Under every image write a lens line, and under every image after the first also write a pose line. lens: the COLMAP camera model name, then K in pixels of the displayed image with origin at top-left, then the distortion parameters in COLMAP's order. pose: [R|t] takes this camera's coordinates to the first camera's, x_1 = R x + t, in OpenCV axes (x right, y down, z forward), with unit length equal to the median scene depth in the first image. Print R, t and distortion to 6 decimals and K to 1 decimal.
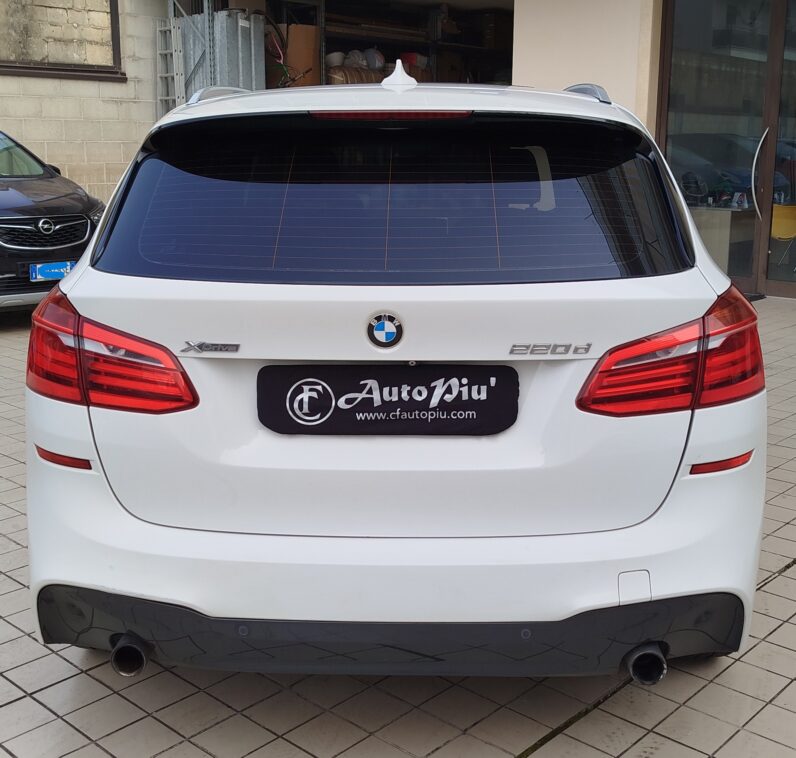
lens RADIAL K [[1070.9, 0, 399.4], [0, 1070.9, 376.7], [0, 0, 1]] dist [0.039318, 0.000000]
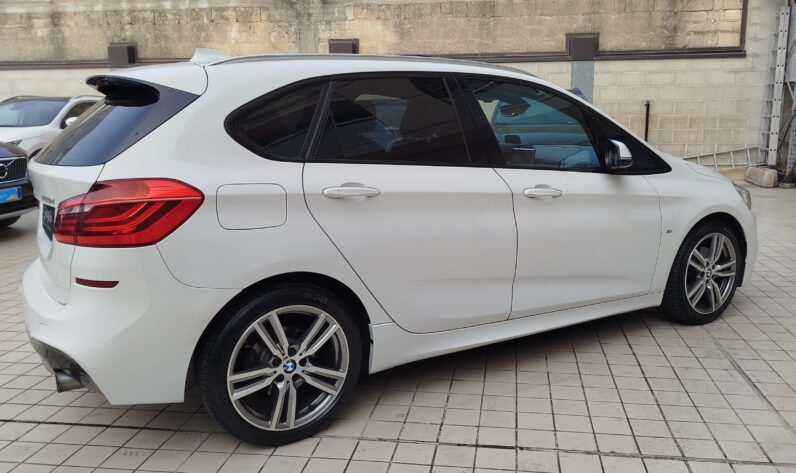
lens RADIAL K [[680.1, 0, 395.9], [0, 680.1, 241.3], [0, 0, 1]] dist [0.066331, -0.081665]
pose [[0.546906, 0.152788, -0.823134, 0.282105], [-0.167925, 0.983244, 0.070935, -0.027059], [0.820180, 0.099431, 0.563399, 0.155014]]
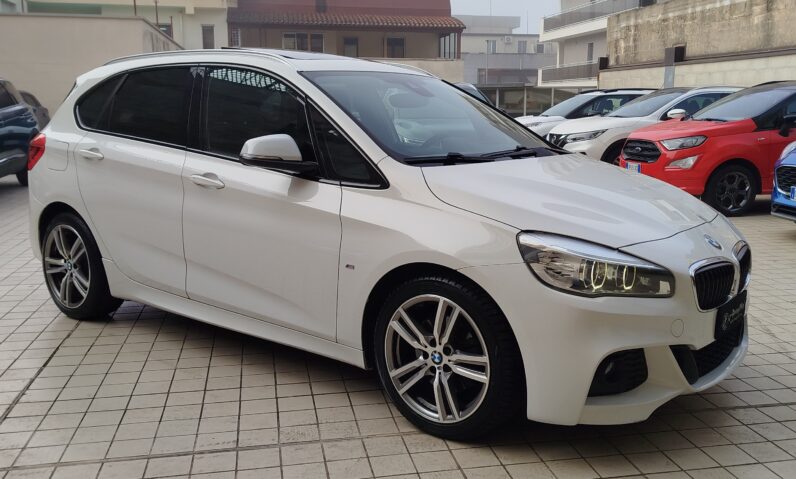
lens RADIAL K [[731.2, 0, 395.7], [0, 731.2, 241.1], [0, 0, 1]] dist [0.044669, 0.000000]
pose [[-0.599900, 0.142214, -0.787334, 0.273015], [-0.175861, 0.936570, 0.303165, -0.118452], [0.780508, 0.320330, -0.536838, 0.590178]]
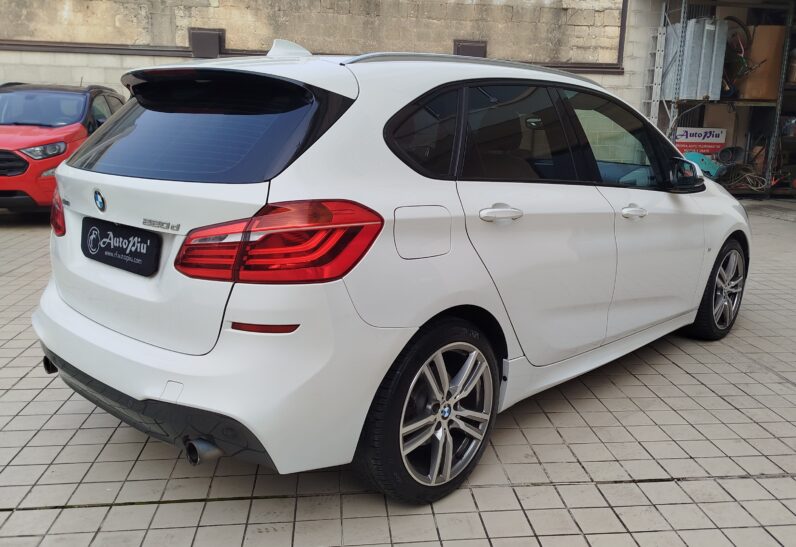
lens RADIAL K [[737.2, 0, 400.0], [0, 737.2, 274.0], [0, 0, 1]] dist [0.030115, 0.000000]
pose [[0.750632, 0.156513, -0.641915, 0.202584], [-0.163992, 0.985270, 0.048465, -0.011863], [0.640045, 0.068889, 0.765242, 0.078972]]
